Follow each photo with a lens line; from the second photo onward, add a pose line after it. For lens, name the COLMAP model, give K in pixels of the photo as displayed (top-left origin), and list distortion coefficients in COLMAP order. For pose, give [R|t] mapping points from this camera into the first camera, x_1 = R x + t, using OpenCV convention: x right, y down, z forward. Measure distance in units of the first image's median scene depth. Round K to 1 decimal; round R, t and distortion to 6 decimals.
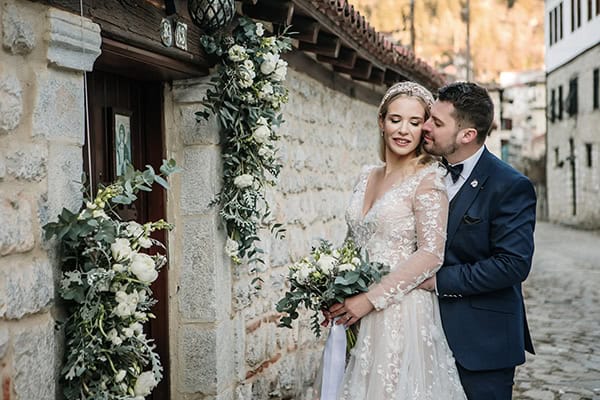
lens RADIAL K [[1144.9, 0, 300.0], [0, 1144.9, 200.0], [0, 0, 1]] dist [0.200109, -0.048543]
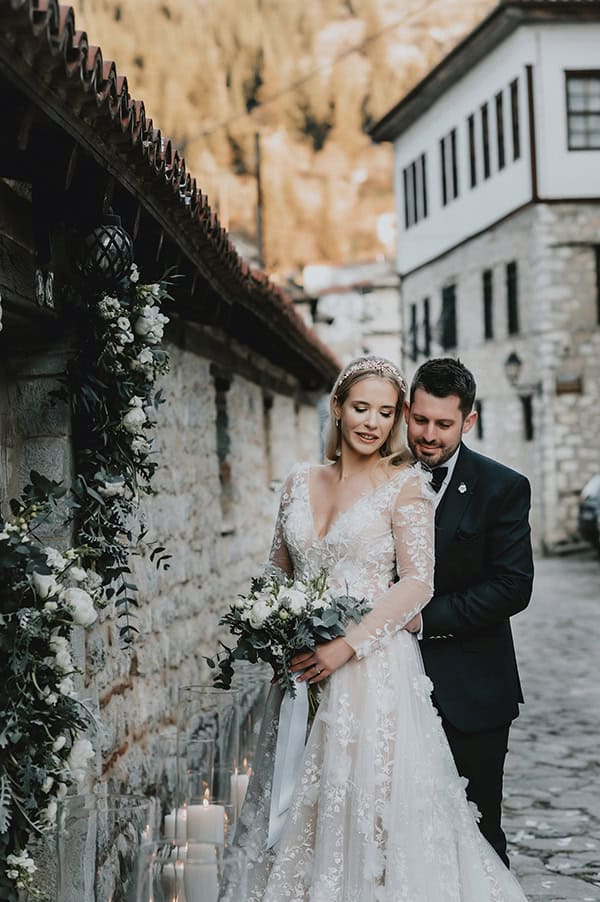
lens RADIAL K [[2151.7, 0, 300.0], [0, 2151.7, 451.0], [0, 0, 1]] dist [-0.056069, 0.676059]
pose [[0.985496, -0.011689, 0.169293, -0.154031], [0.015617, 0.999638, -0.021890, -0.008105], [-0.168976, 0.024216, 0.985323, -0.305693]]
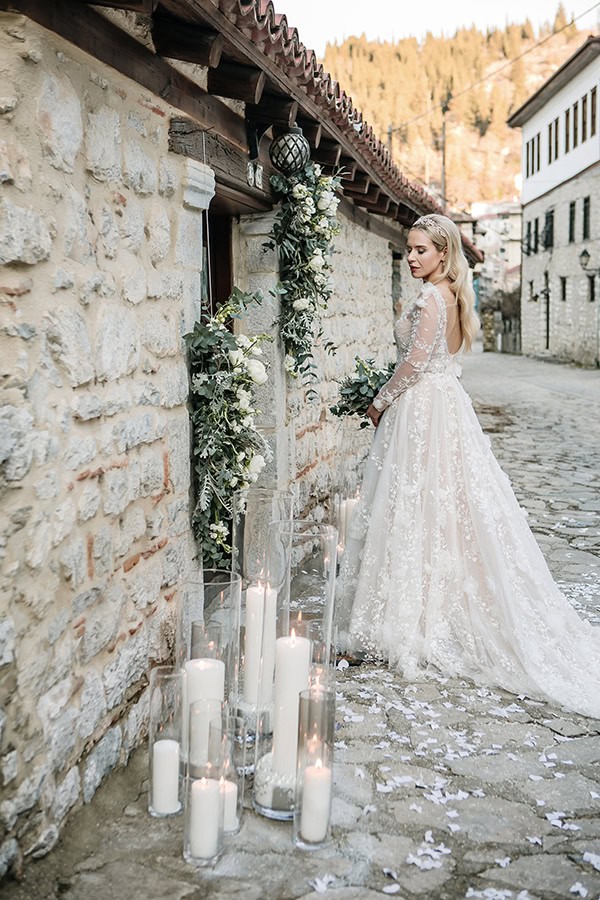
lens RADIAL K [[1175.1, 0, 300.0], [0, 1175.1, 450.0], [0, 0, 1]] dist [-0.002985, 0.027370]
pose [[0.999500, 0.004408, 0.031302, -0.084513], [-0.007485, 0.995071, 0.098887, 0.011649], [-0.030712, -0.099072, 0.994606, -0.174543]]
